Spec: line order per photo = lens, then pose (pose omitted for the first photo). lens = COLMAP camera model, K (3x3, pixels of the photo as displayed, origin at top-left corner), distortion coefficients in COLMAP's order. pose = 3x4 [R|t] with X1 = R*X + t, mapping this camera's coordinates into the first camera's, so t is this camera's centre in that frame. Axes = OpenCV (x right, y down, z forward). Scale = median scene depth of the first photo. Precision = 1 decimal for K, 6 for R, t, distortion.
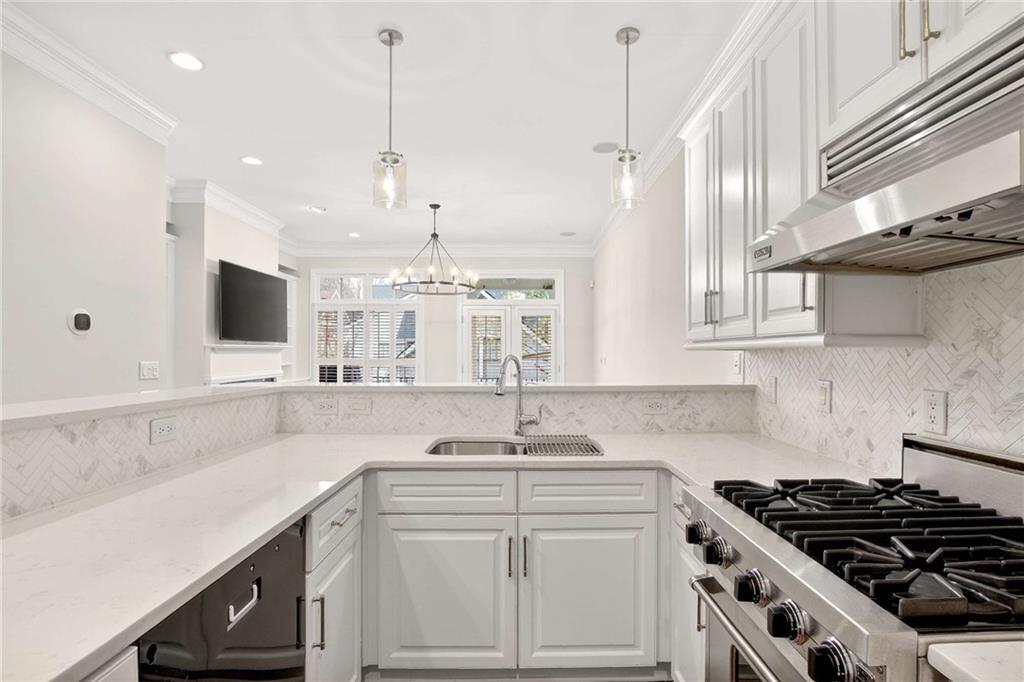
lens RADIAL K [[497.7, 0, 512.6], [0, 497.7, 348.3], [0, 0, 1]] dist [-0.033718, 0.000553]
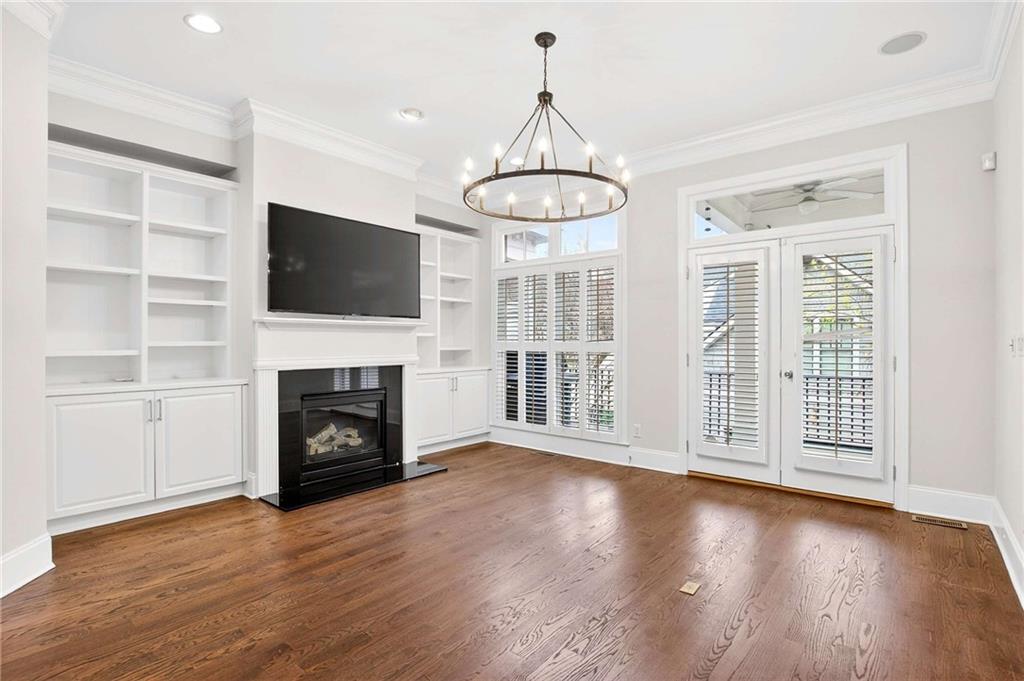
lens RADIAL K [[497.7, 0, 515.4], [0, 497.7, 341.7], [0, 0, 1]] dist [-0.033718, 0.000553]
pose [[0.779049, -0.001533, -0.626961, 0.135828], [0.004962, 0.999981, 0.003720, 0.023772], [0.626943, -0.006009, 0.779042, 0.570181]]
